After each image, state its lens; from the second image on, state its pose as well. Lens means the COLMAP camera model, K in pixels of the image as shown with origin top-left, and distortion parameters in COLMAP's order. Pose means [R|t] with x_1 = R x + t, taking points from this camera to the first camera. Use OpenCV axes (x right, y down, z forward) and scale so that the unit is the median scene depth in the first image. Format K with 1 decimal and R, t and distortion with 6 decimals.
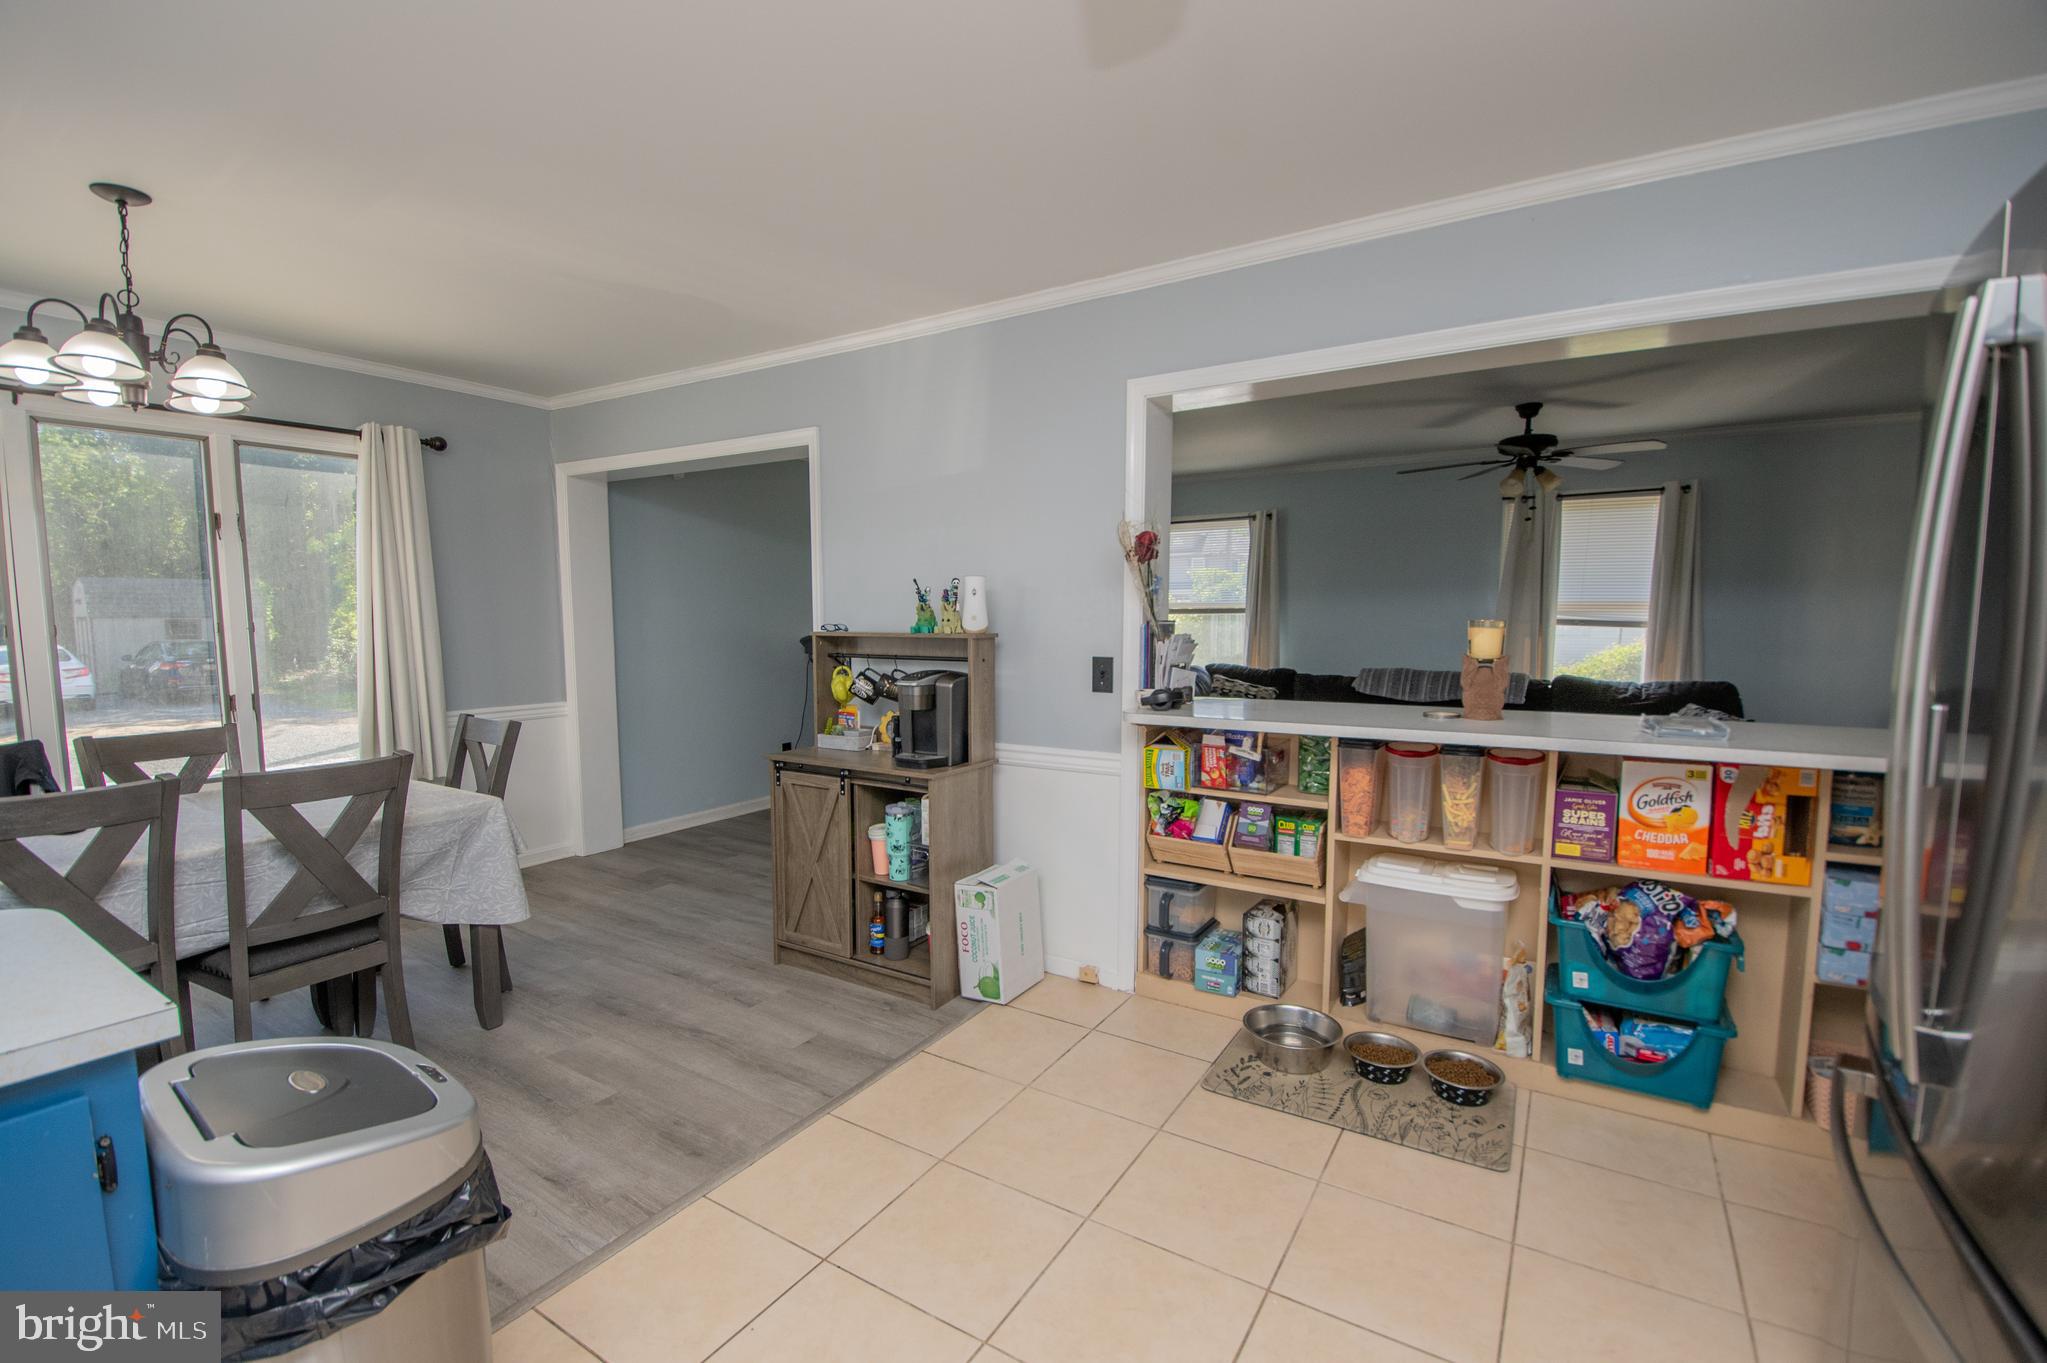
lens RADIAL K [[898.3, 0, 1017.7], [0, 898.3, 700.8], [0, 0, 1]] dist [0.018140, -0.021953]
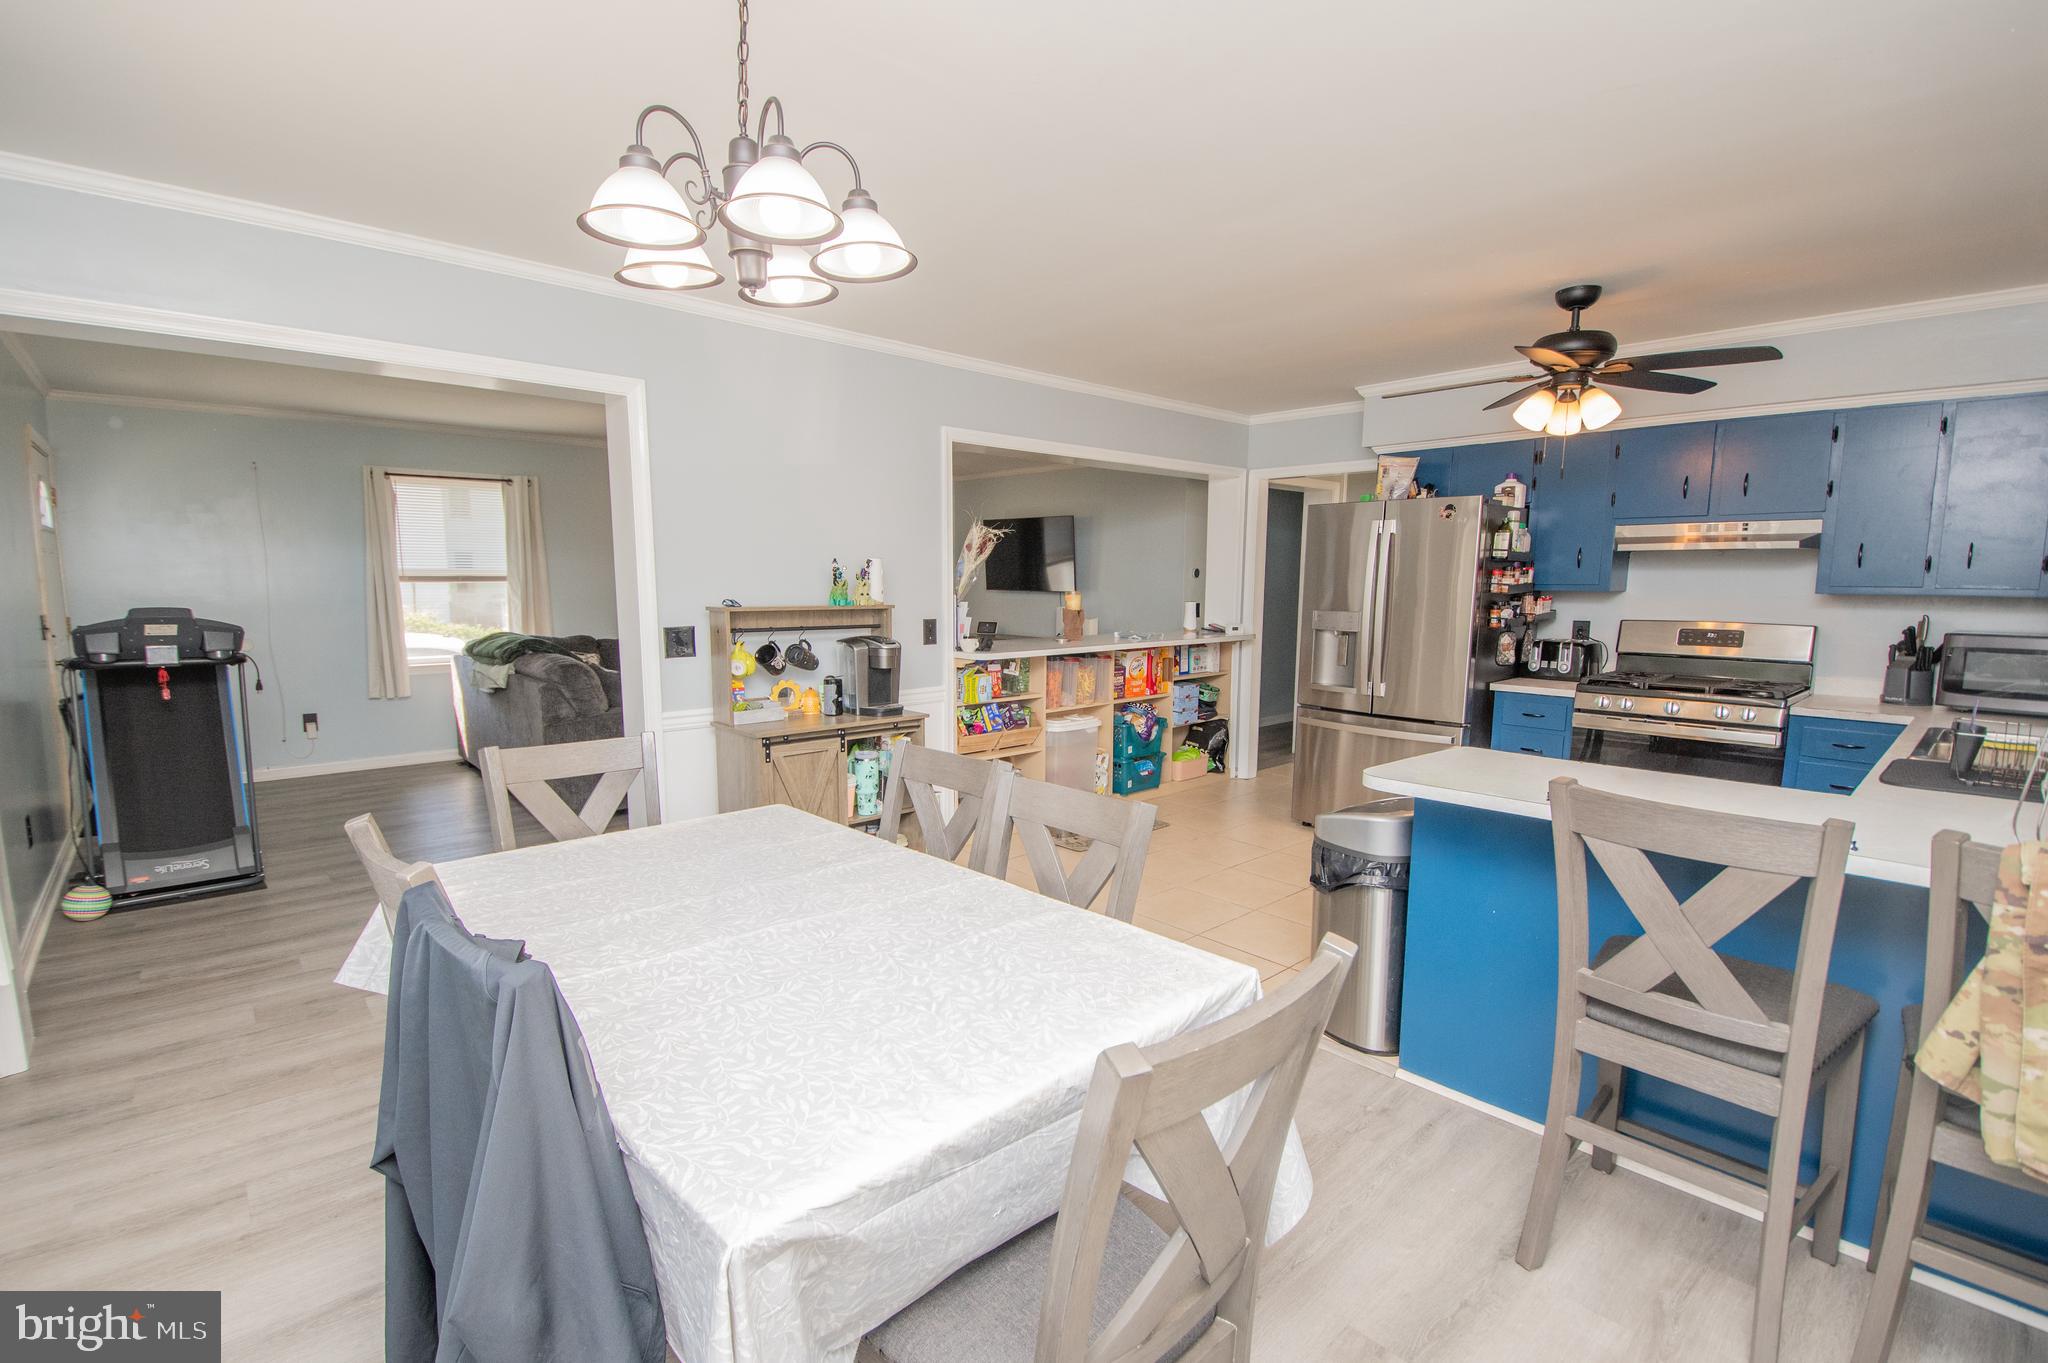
lens RADIAL K [[910.6, 0, 1018.3], [0, 910.6, 701.9], [0, 0, 1]] dist [0.007160, -0.017486]
pose [[0.265647, -0.127592, 0.955590, -1.323967], [0.085626, 0.990409, 0.108438, -0.066974], [-0.960260, 0.053017, 0.274024, 0.518423]]
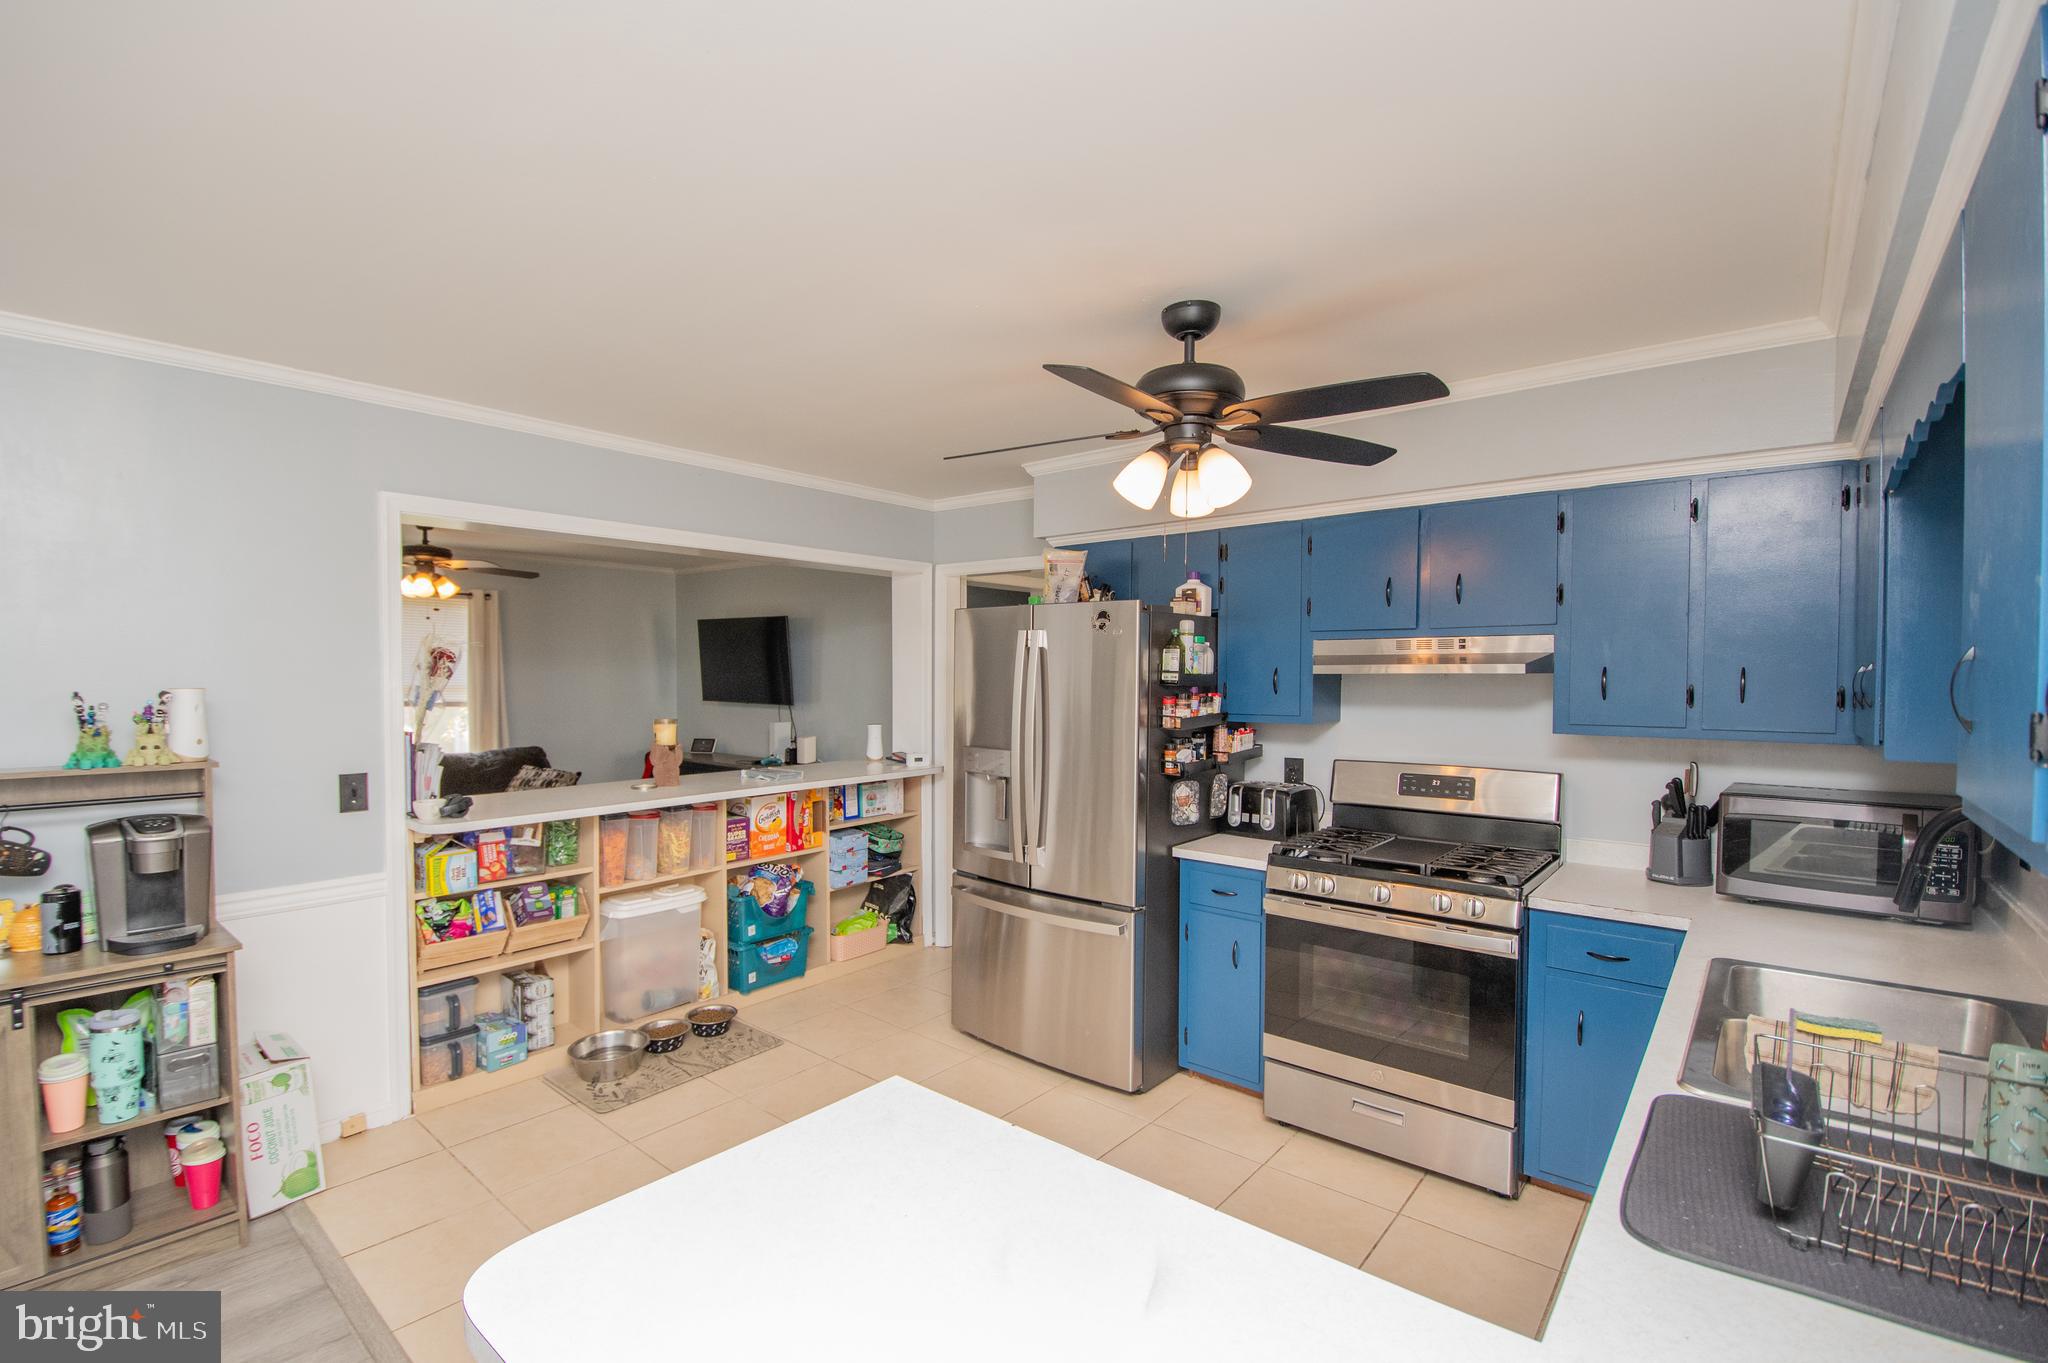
lens RADIAL K [[898.7, 0, 1018.2], [0, 898.7, 700.8], [0, 0, 1]] dist [0.018140, -0.021953]
pose [[0.128834, -0.029244, 0.991235, -0.788120], [0.089451, 0.995833, 0.017753, -0.084237], [-0.987624, 0.086380, 0.130913, 0.204921]]
